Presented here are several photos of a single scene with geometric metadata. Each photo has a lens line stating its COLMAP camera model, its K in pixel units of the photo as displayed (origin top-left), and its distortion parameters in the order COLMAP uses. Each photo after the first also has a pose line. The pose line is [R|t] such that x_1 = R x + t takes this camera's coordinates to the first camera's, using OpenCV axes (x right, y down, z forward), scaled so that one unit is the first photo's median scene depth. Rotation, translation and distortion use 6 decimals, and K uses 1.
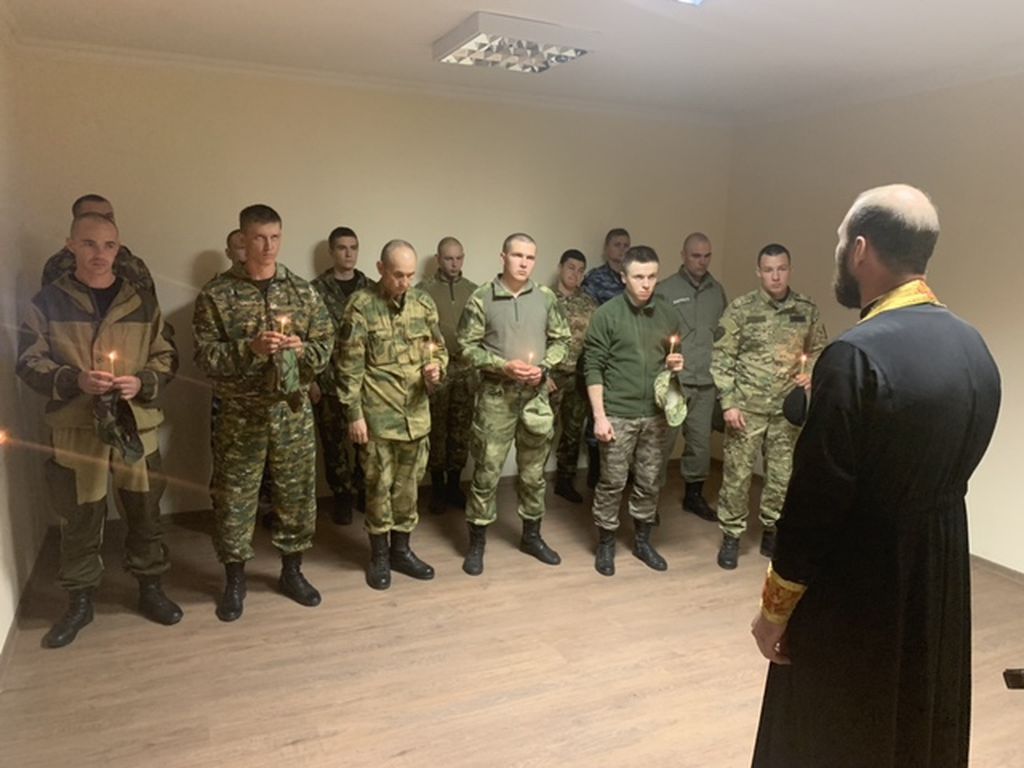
lens RADIAL K [[747.1, 0, 518.4], [0, 747.1, 398.8], [0, 0, 1]] dist [0.041400, -0.007603]
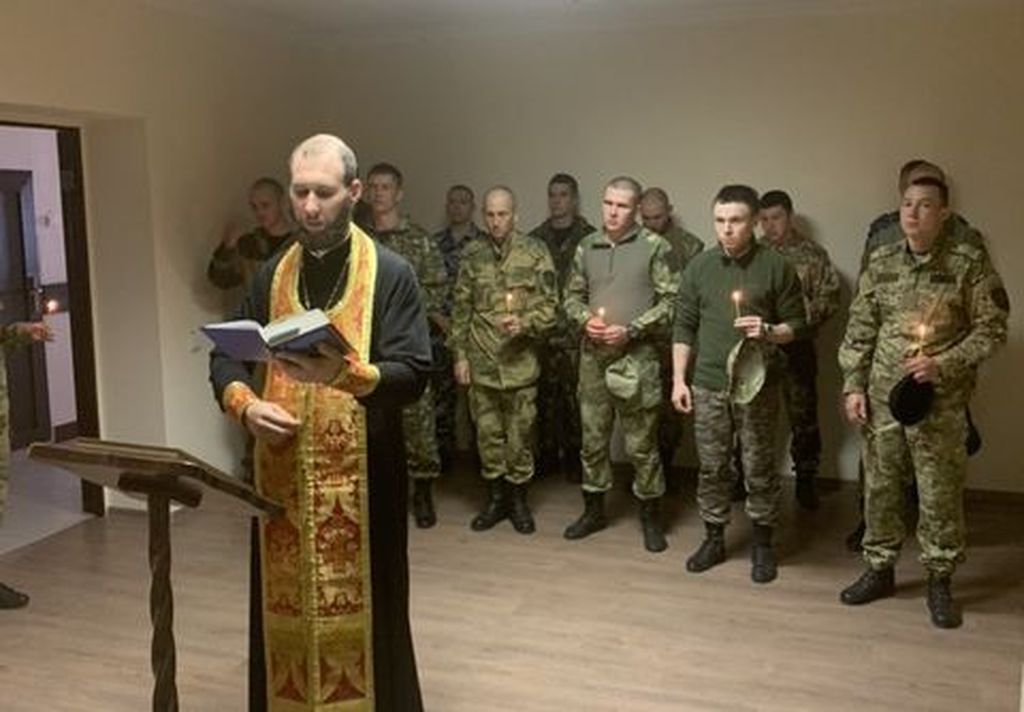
lens RADIAL K [[1027.0, 0, 503.9], [0, 1027.0, 359.8], [0, 0, 1]] dist [0.023742, 0.000000]
pose [[0.742446, 0.078491, -0.665292, 0.740452], [-0.090268, 0.995777, 0.016745, -0.006275], [0.663797, 0.047622, 0.746395, -0.027001]]
